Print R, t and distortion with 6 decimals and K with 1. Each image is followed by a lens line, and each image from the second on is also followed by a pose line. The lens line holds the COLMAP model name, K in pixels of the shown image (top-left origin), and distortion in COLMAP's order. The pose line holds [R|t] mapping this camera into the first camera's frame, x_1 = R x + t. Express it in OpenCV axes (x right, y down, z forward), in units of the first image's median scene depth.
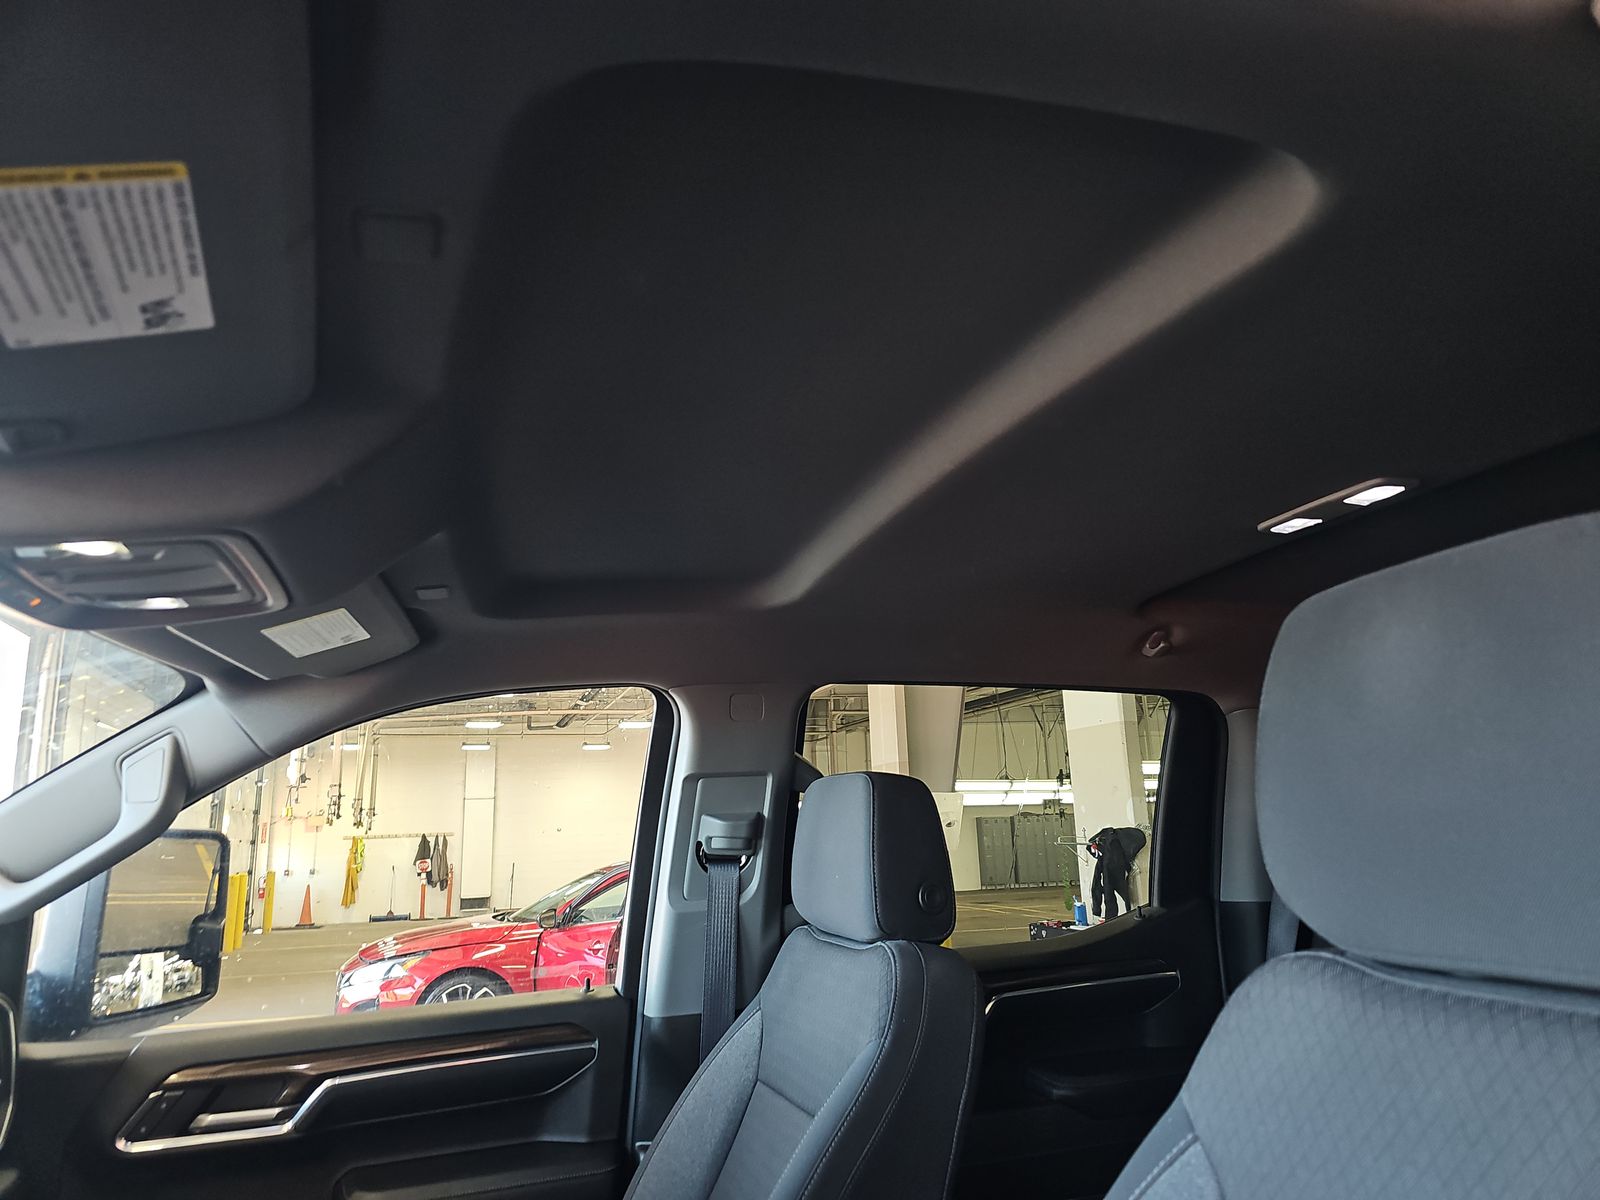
lens RADIAL K [[1048.9, 0, 816.1], [0, 1048.9, 606.5], [0, 0, 1]] dist [0.080050, -0.076602]
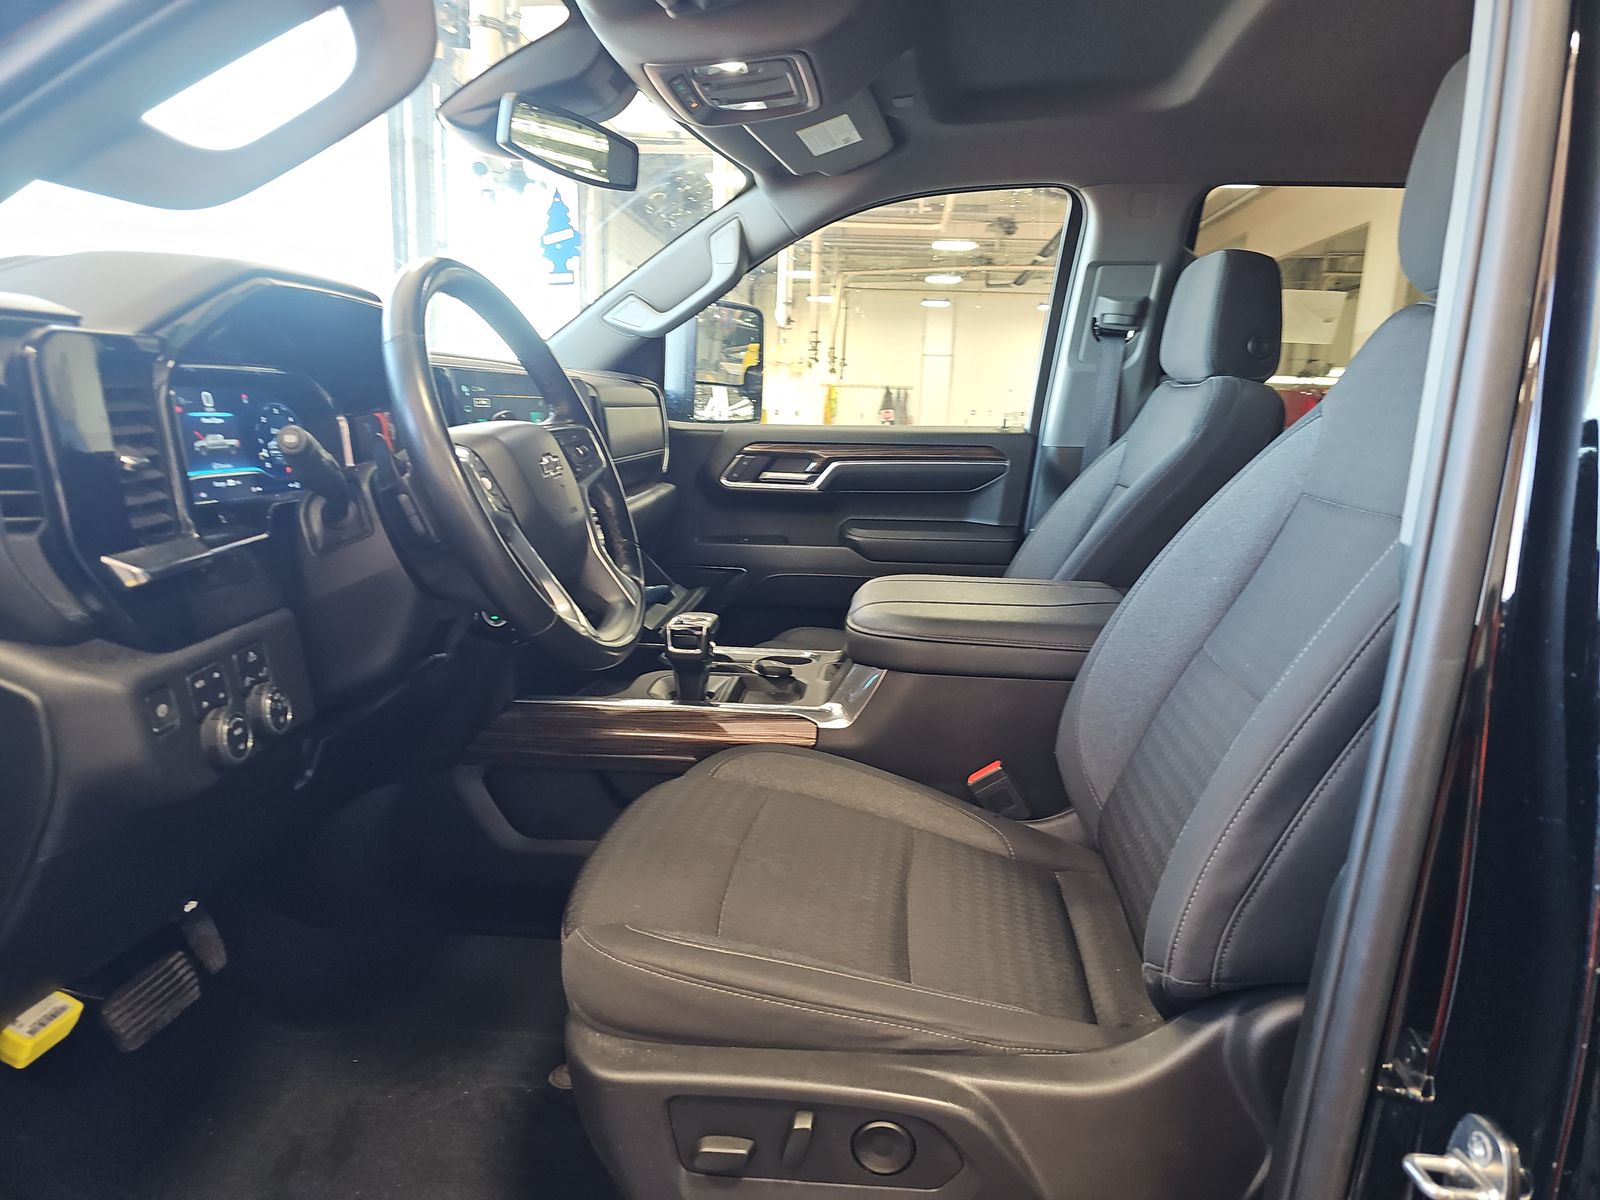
lens RADIAL K [[1048.9, 0, 816.1], [0, 1048.9, 606.5], [0, 0, 1]] dist [0.080050, -0.076602]
pose [[0.913711, 0.144181, -0.379927, 0.124796], [0.018091, 0.919580, 0.392487, 0.036891], [0.405962, -0.365493, 0.837621, -0.358546]]
